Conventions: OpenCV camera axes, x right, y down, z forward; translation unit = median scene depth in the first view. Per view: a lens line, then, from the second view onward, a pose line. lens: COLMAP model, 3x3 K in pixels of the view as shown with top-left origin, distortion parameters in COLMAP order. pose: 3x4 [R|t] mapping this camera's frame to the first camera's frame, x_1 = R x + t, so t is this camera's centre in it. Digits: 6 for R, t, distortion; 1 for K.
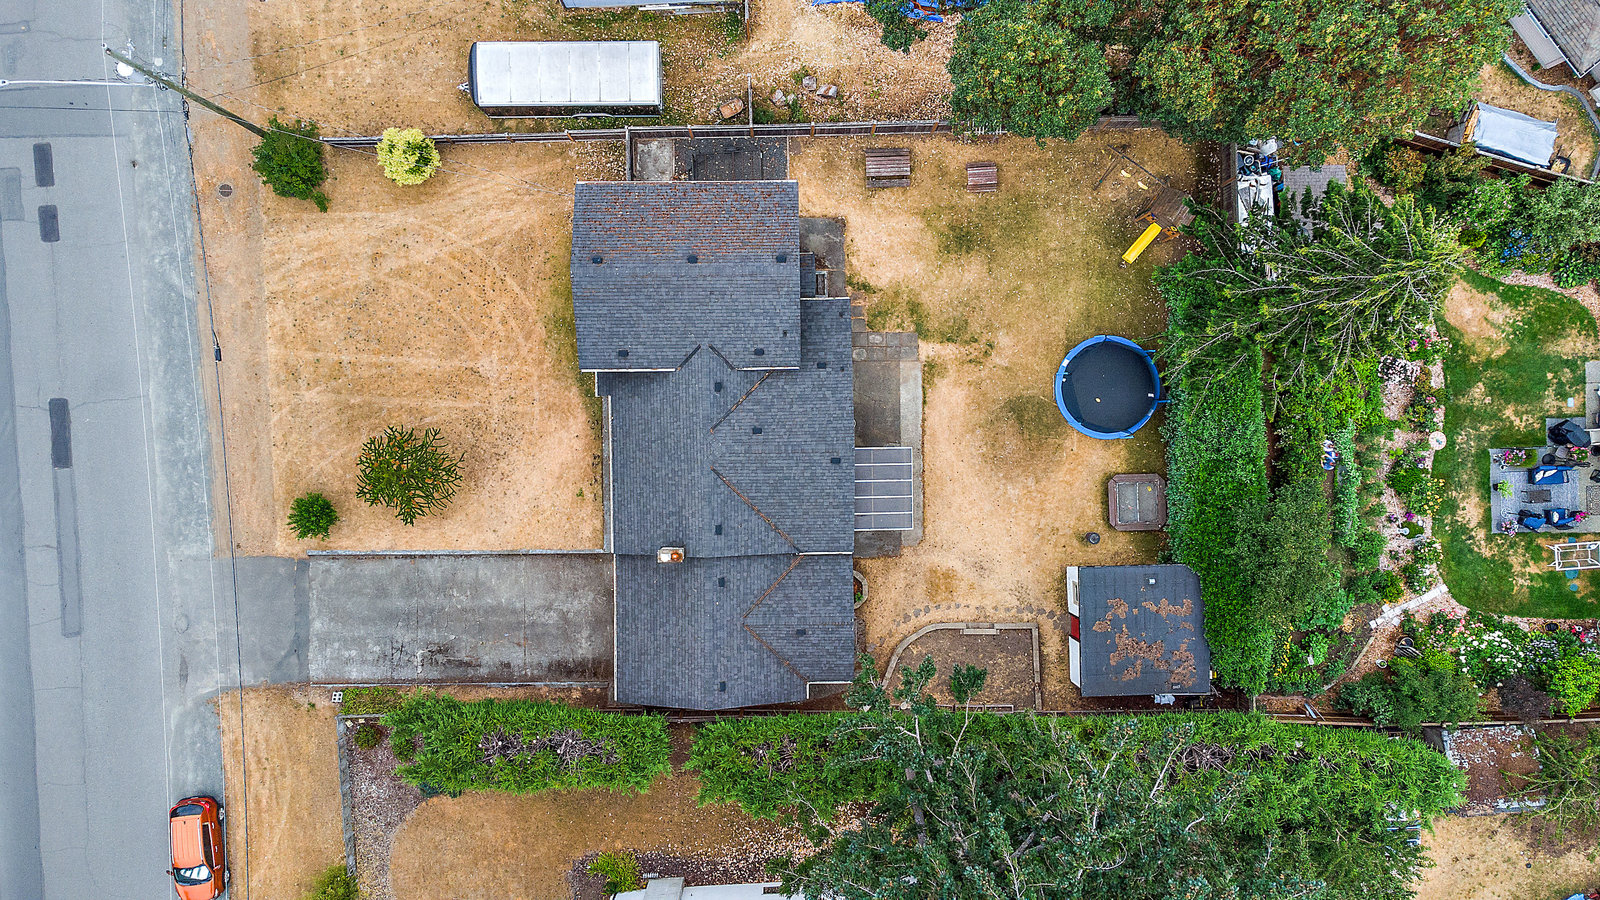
lens RADIAL K [[1173.1, 0, 800.0], [0, 1173.1, 450.0], [0, 0, 1]] dist [0.043265, 0.007824]
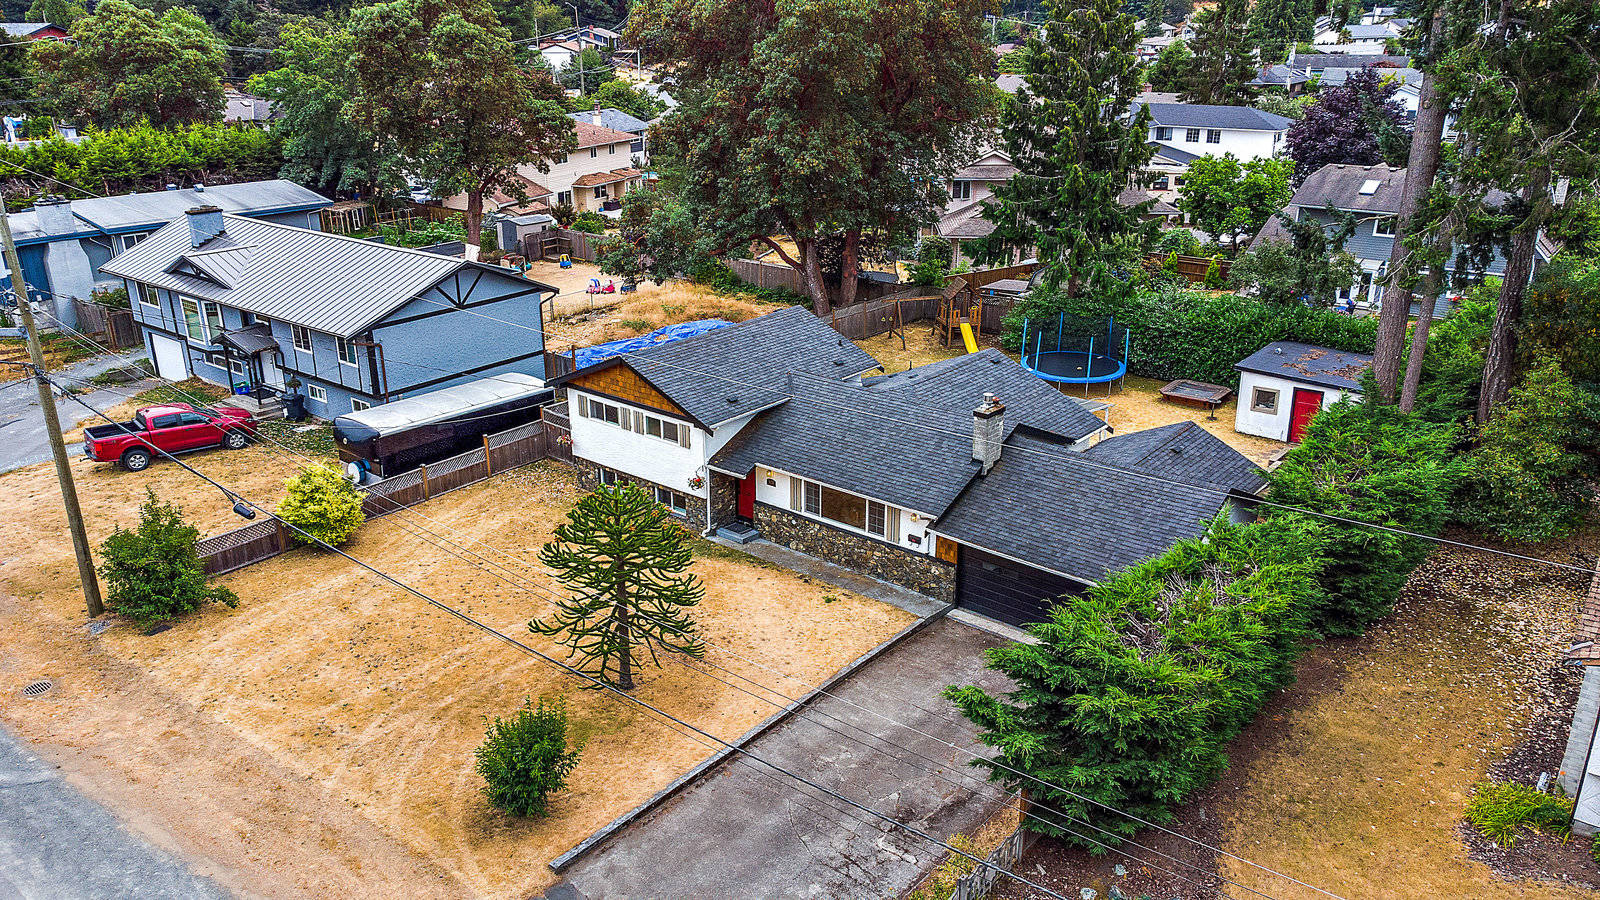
lens RADIAL K [[1173.1, 0, 800.0], [0, 1173.1, 450.0], [0, 0, 1]] dist [0.043265, 0.007824]
pose [[0.641890, -0.274590, 0.715945, -0.629238], [0.766432, 0.200967, -0.610077, 0.397206], [0.023640, 0.940326, 0.339453, 0.698877]]
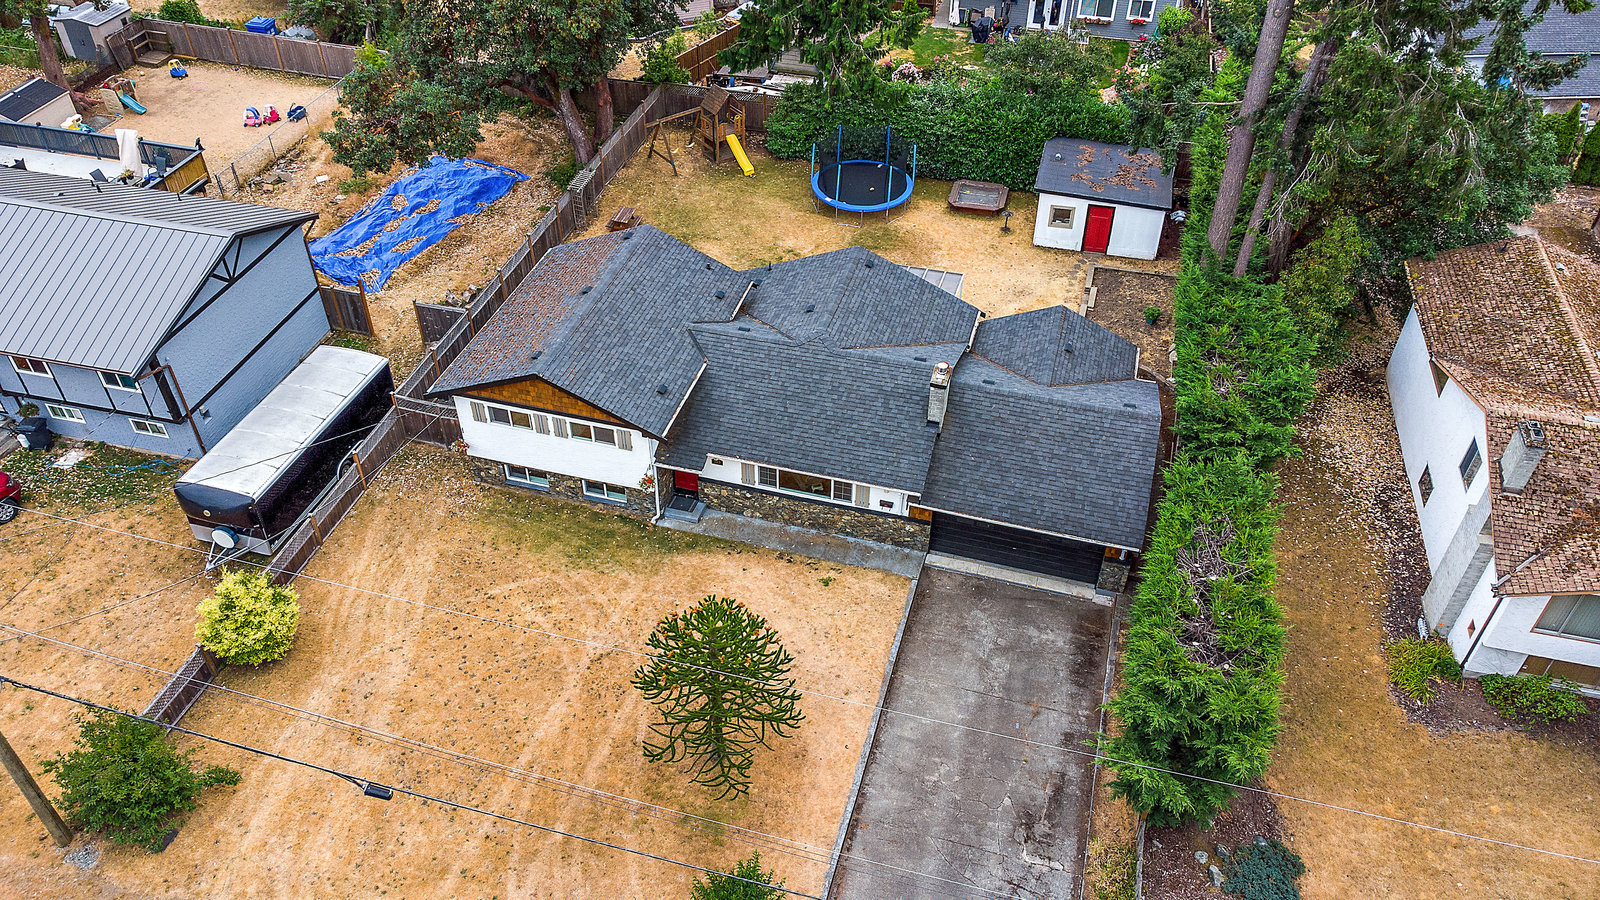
lens RADIAL K [[1173.1, 0, 800.0], [0, 1173.1, 450.0], [0, 0, 1]] dist [0.043265, 0.007824]
pose [[0.282759, -0.624419, 0.728113, -0.634658], [0.959022, 0.169765, -0.226842, 0.163312], [0.018036, 0.762418, 0.646834, 0.496196]]
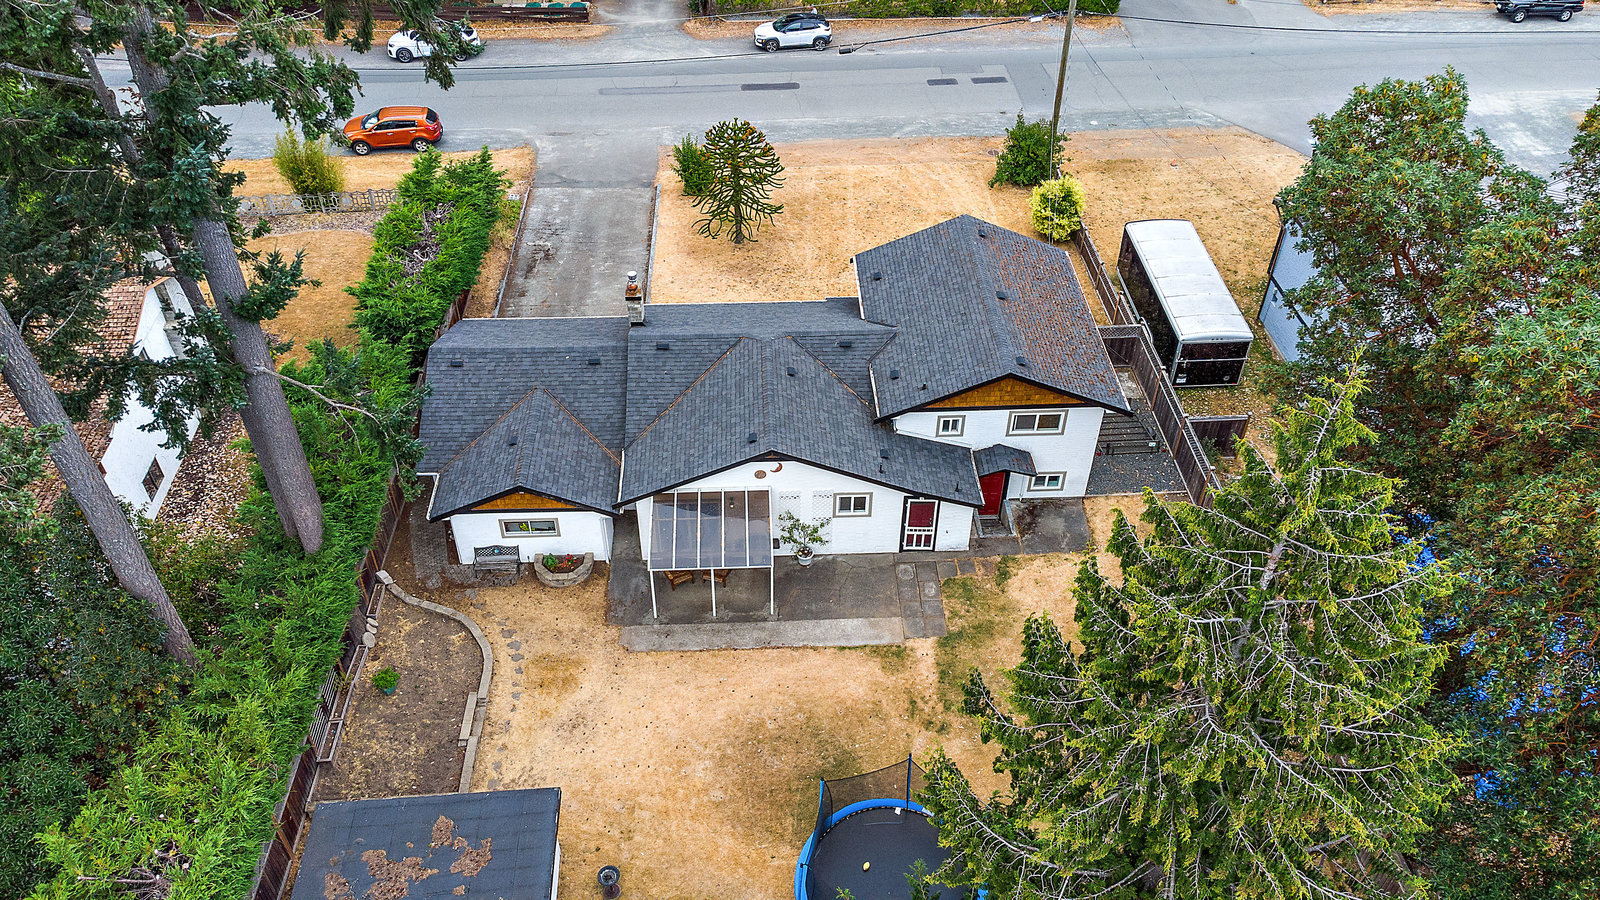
lens RADIAL K [[1173.1, 0, 800.0], [0, 1173.1, 450.0], [0, 0, 1]] dist [0.043265, 0.007824]
pose [[0.035774, 0.669468, -0.741979, 0.523846], [-0.999001, 0.004071, -0.044493, 0.011244], [-0.026766, 0.742830, 0.668945, 0.496791]]
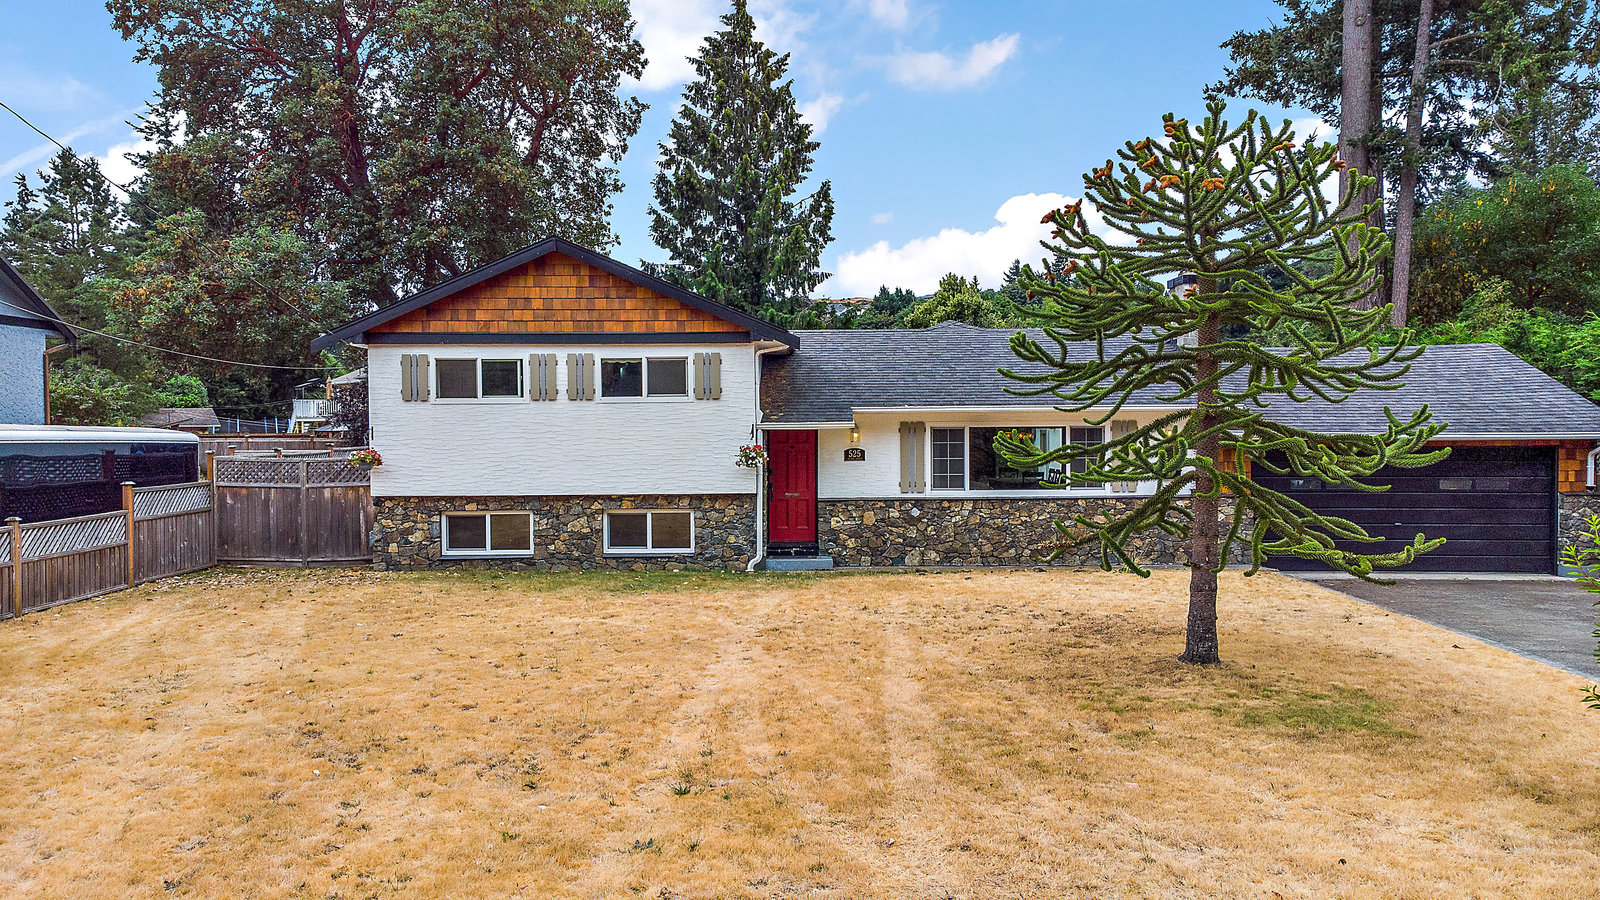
lens RADIAL K [[1173.1, 0, 800.0], [0, 1173.1, 450.0], [0, 0, 1]] dist [0.043265, 0.007824]
pose [[0.026393, -0.037893, 0.998933, -0.535319], [0.999260, -0.026965, -0.027424, -0.050644], [0.027975, 0.998918, 0.037153, 0.939837]]
